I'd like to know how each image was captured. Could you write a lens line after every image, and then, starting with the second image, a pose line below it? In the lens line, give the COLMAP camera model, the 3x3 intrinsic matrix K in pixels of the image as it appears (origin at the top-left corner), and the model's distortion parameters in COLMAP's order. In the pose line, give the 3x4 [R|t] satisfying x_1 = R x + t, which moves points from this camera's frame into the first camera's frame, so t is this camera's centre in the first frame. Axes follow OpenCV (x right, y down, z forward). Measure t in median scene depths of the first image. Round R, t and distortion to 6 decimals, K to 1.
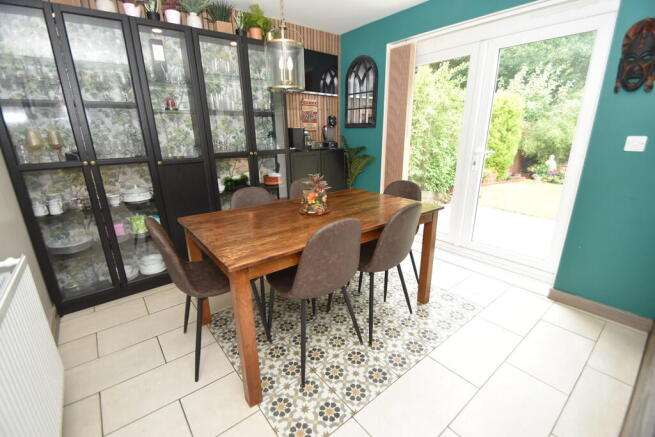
lens RADIAL K [[289.0, 0, 325.4], [0, 289.0, 219.8], [0, 0, 1]] dist [-0.002329, -0.000284]
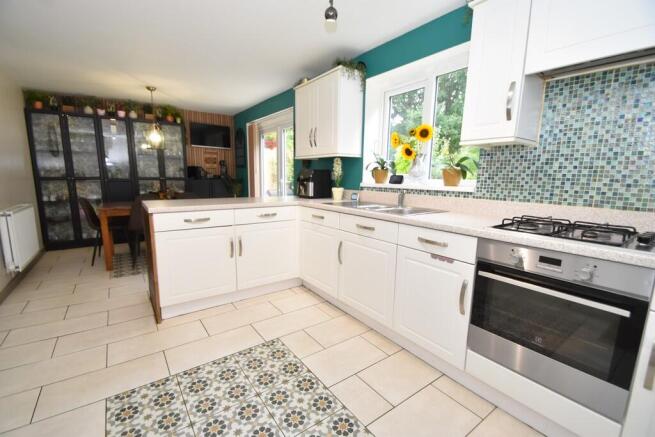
lens RADIAL K [[289.0, 0, 329.0], [0, 289.0, 220.4], [0, 0, 1]] dist [-0.002329, -0.000284]
pose [[0.998458, 0.036274, -0.042027, 1.100963], [-0.041611, 0.990109, -0.133988, 0.295412], [0.036751, 0.135530, 0.990091, -0.930822]]
